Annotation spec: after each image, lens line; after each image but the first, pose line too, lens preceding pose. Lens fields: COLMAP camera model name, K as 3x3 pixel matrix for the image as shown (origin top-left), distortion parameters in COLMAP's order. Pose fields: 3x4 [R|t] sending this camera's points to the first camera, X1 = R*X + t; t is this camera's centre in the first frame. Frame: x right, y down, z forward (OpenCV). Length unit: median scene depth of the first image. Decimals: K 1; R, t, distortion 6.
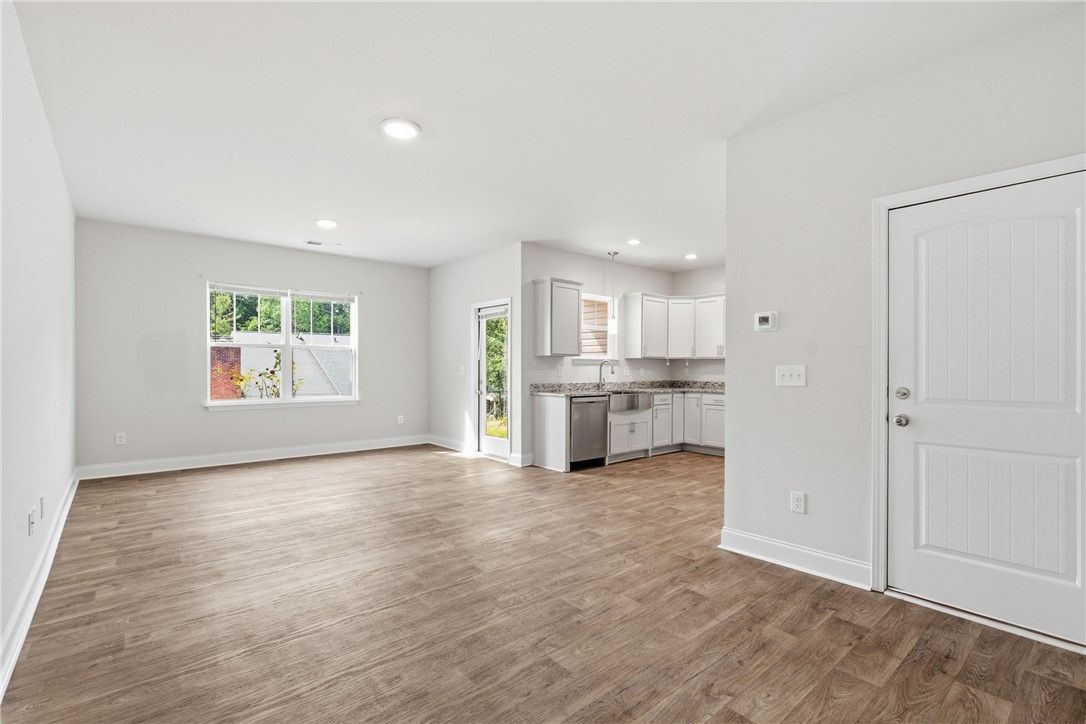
lens RADIAL K [[498.2, 0, 547.1], [0, 498.2, 376.7], [0, 0, 1]] dist [-0.005763, -0.001557]
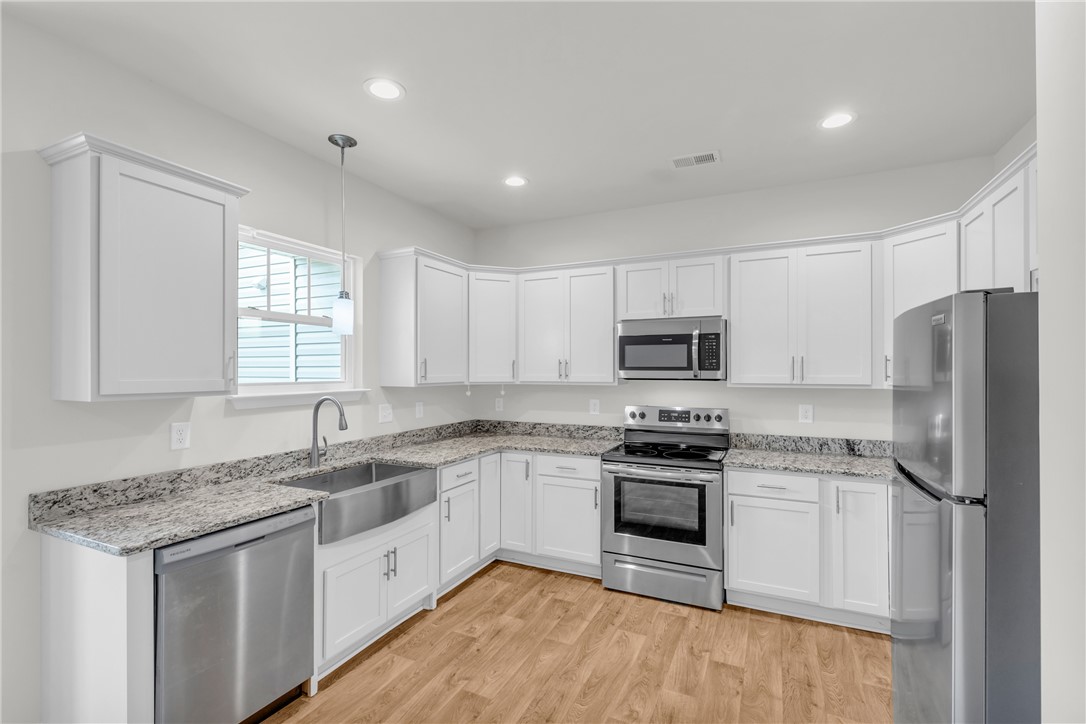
lens RADIAL K [[493.0, 0, 547.2], [0, 493.0, 365.6], [0, 0, 1]] dist [-0.004568, -0.000612]
pose [[0.912830, -0.001720, 0.408337, 0.113133], [0.012848, 0.999617, -0.024511, -0.044617], [-0.408139, 0.027621, 0.912502, 0.522832]]
